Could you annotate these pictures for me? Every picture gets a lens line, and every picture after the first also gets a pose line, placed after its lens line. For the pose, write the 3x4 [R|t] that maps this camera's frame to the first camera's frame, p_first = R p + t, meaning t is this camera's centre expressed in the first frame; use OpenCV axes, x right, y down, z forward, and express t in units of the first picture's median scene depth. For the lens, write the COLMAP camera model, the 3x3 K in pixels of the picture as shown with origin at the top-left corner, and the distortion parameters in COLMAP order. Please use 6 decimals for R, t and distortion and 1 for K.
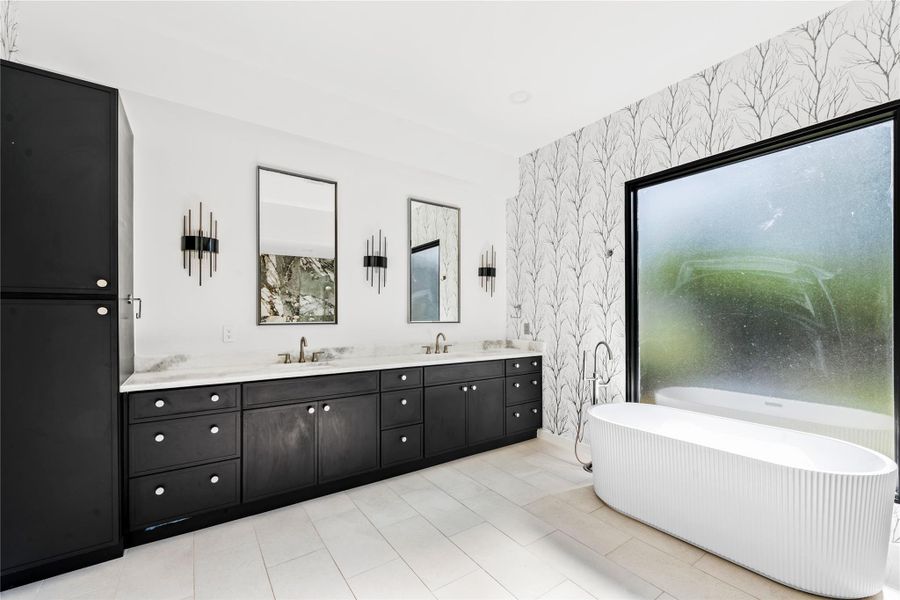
lens RADIAL K [[369.8, 0, 450.8], [0, 369.8, 313.0], [0, 0, 1]] dist [0.000227, -0.000044]
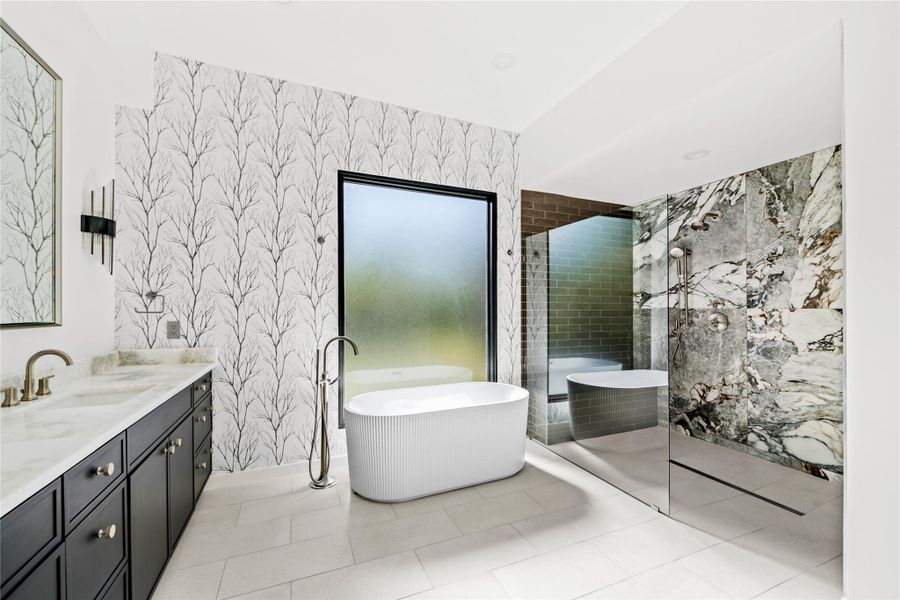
lens RADIAL K [[359.9, 0, 445.7], [0, 359.9, 306.5], [0, 0, 1]] dist [0.015798, -0.007752]
pose [[0.213641, 0.005379, 0.976897, -0.336941], [-0.000390, 0.999985, -0.005421, 0.006264], [-0.976912, 0.000777, 0.213640, 0.459633]]
